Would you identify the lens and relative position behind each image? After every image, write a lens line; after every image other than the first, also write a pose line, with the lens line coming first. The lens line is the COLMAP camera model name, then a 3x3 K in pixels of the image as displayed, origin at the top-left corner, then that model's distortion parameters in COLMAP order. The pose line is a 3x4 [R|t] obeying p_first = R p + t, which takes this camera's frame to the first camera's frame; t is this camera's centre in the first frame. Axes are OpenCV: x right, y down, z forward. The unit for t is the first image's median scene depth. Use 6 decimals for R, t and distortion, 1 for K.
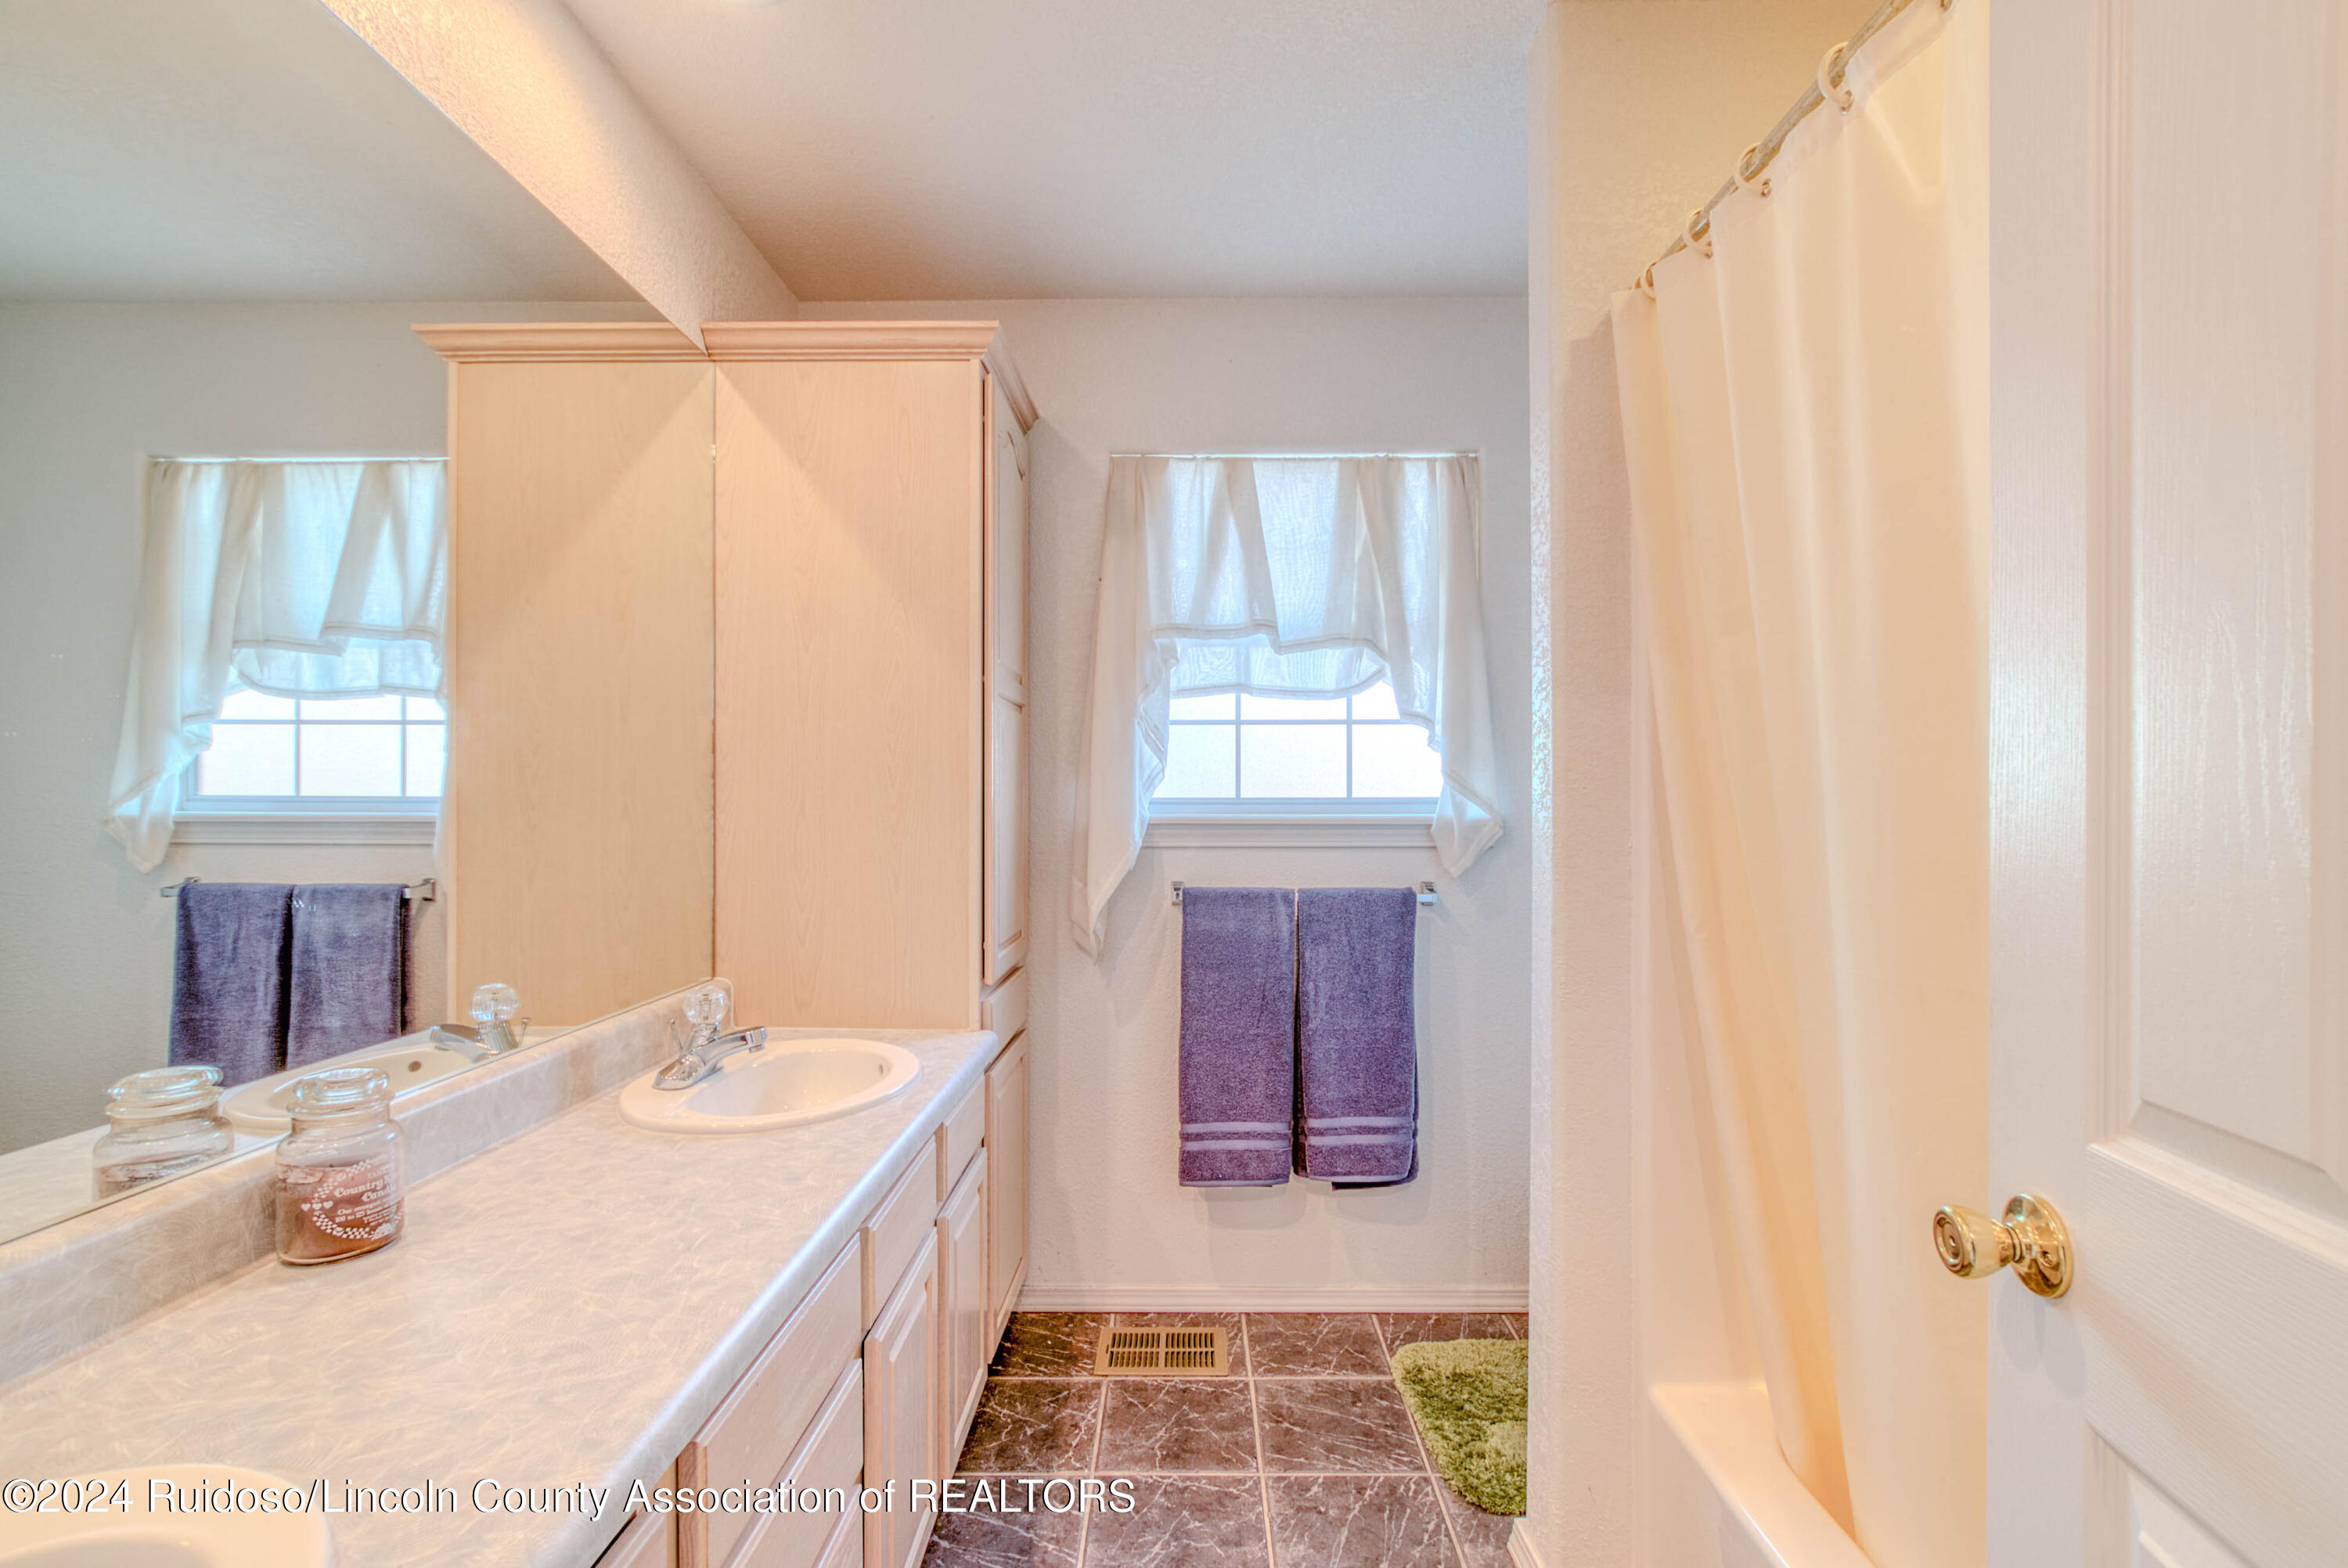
lens RADIAL K [[1034.4, 0, 1189.2], [0, 1034.4, 803.0], [0, 0, 1]] dist [-0.014127, 0.009052]
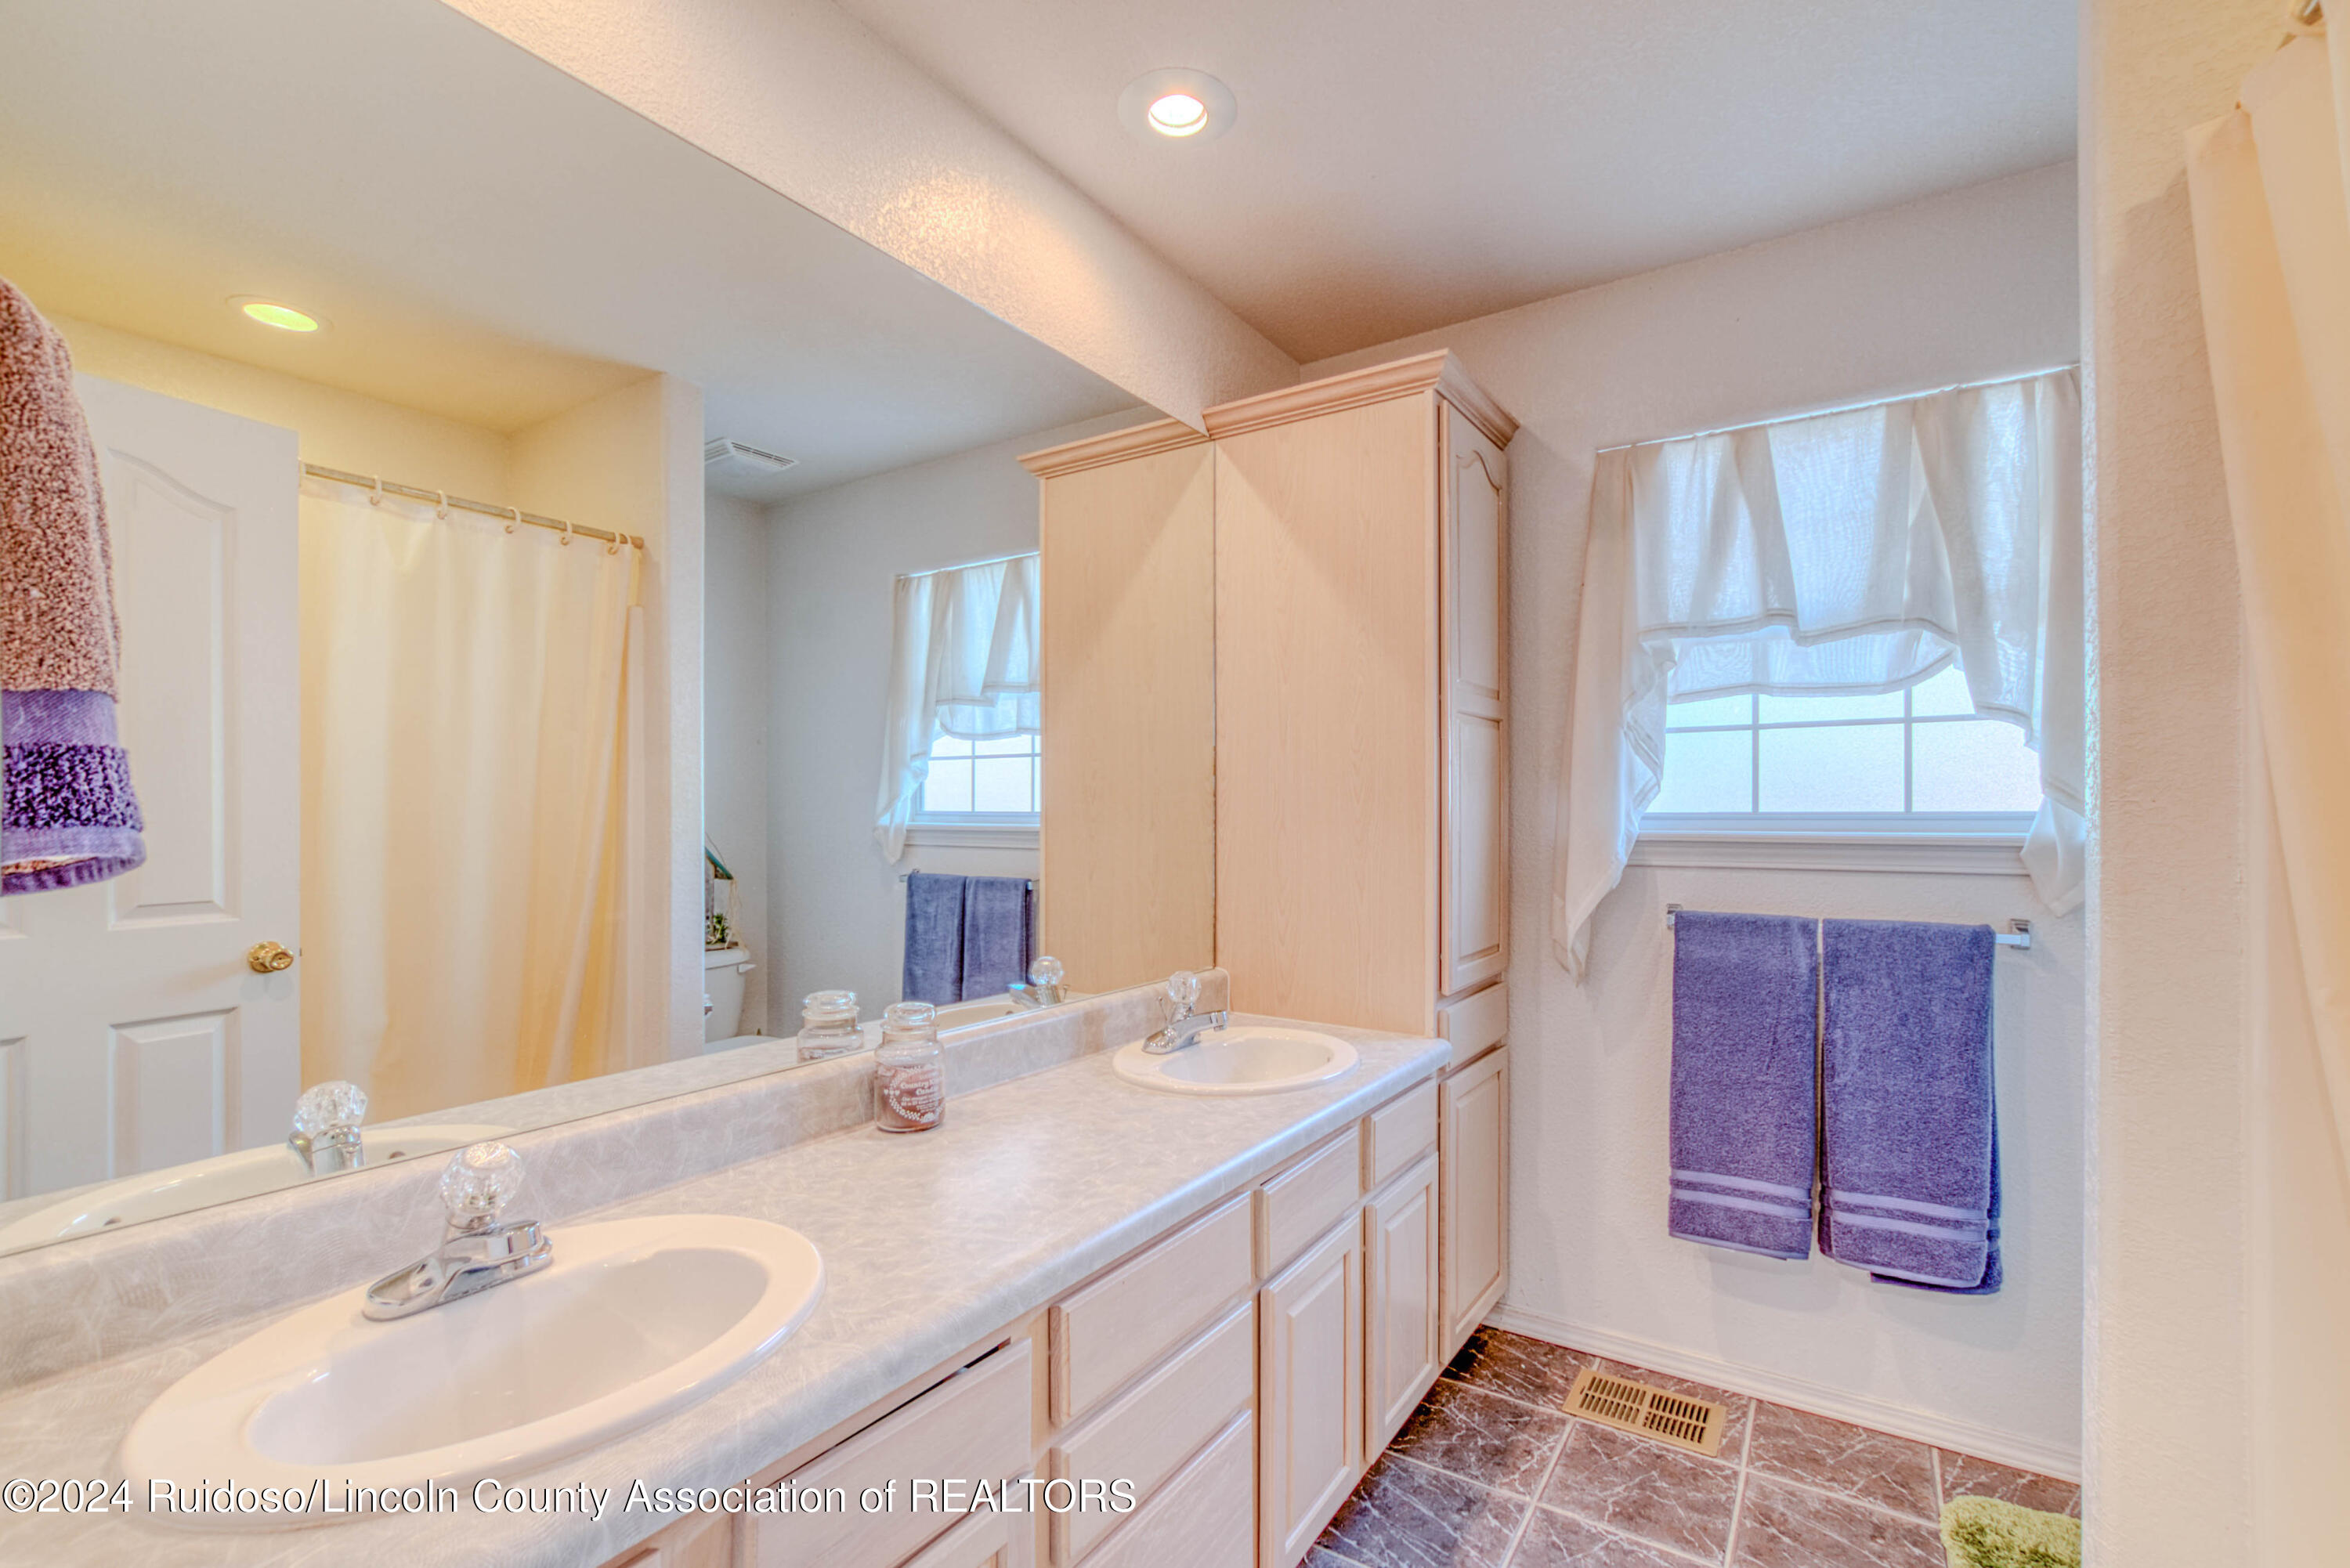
lens RADIAL K [[1045.4, 0, 1186.1], [0, 1045.4, 816.7], [0, 0, 1]] dist [0.000120, 0.000443]
pose [[0.840880, 0.001308, -0.541220, 0.132348], [-0.000803, 0.999999, 0.001169, -0.002159], [0.541221, -0.000548, 0.840880, -0.012924]]
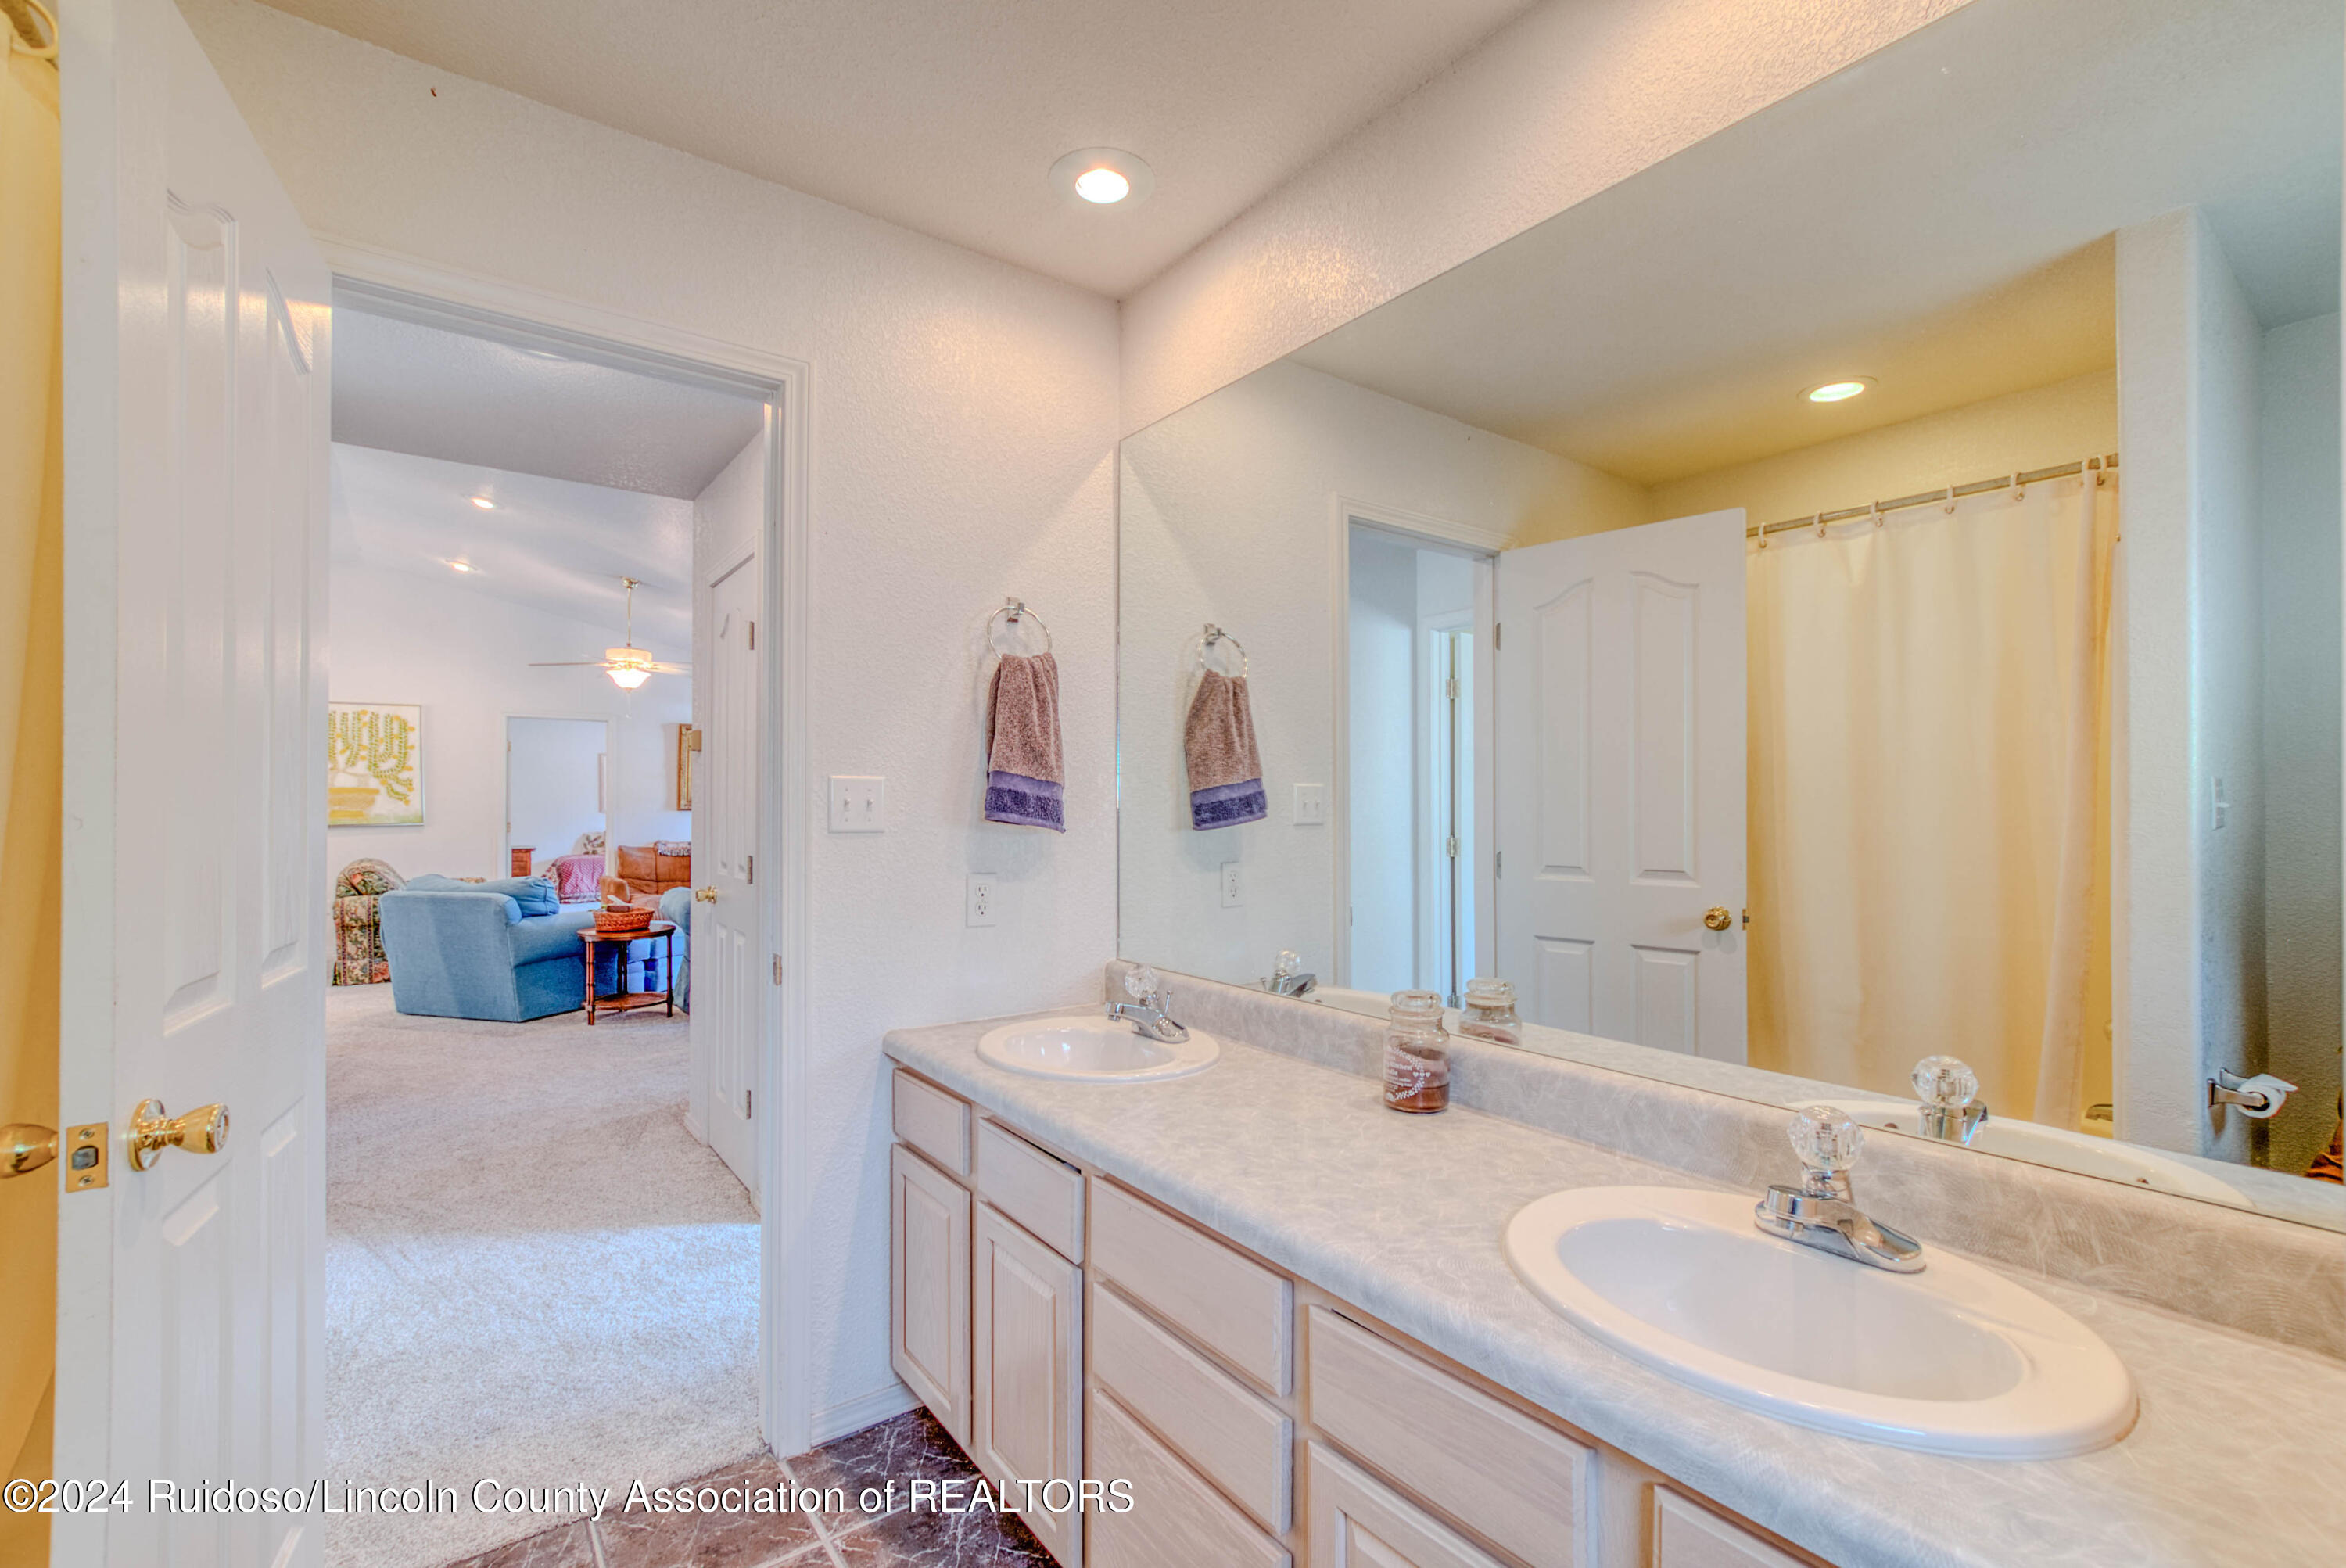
lens RADIAL K [[1033.7, 0, 1188.2], [0, 1033.7, 802.9], [0, 0, 1]] dist [-0.014127, 0.009052]
pose [[-0.799150, 0.001156, -0.601131, 0.163525], [0.000982, 0.999999, 0.000618, -0.009606], [0.601131, -0.000096, -0.799150, 0.886463]]
